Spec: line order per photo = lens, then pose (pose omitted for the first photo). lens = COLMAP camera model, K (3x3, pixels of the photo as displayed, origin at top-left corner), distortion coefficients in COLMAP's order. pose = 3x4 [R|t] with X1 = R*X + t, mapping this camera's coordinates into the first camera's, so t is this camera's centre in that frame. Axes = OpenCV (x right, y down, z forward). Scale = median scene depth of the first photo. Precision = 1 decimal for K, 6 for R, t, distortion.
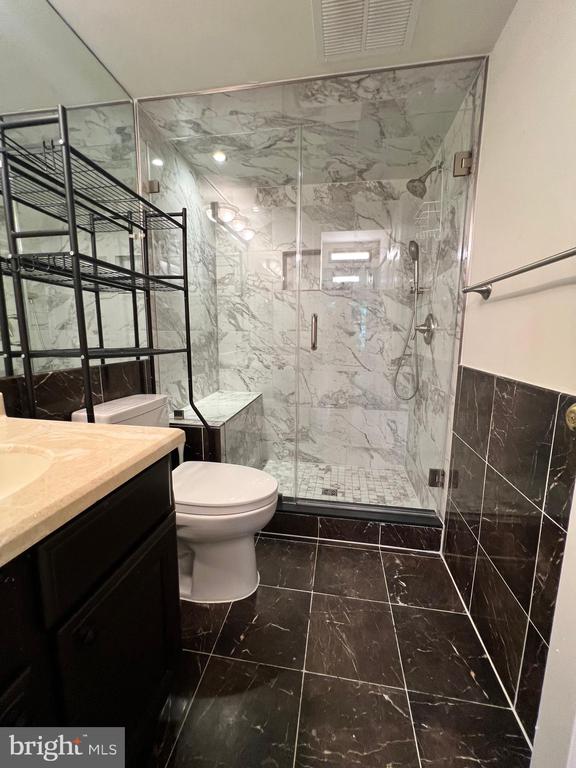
lens RADIAL K [[309.3, 0, 288.3], [0, 309.3, 383.5], [0, 0, 1]] dist [-0.008624, -0.000155]
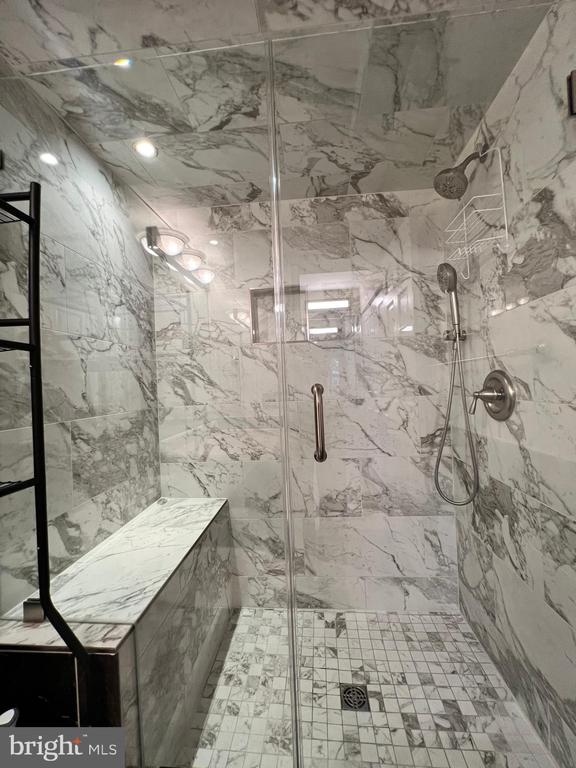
lens RADIAL K [[308.7, 0, 288.2], [0, 308.7, 380.9], [0, 0, 1]] dist [0.000643, 0.000149]
pose [[0.995739, -0.047393, 0.079100, 0.001262], [0.060376, 0.983457, -0.170786, -0.102728], [-0.069698, 0.174834, 0.982128, 0.352680]]
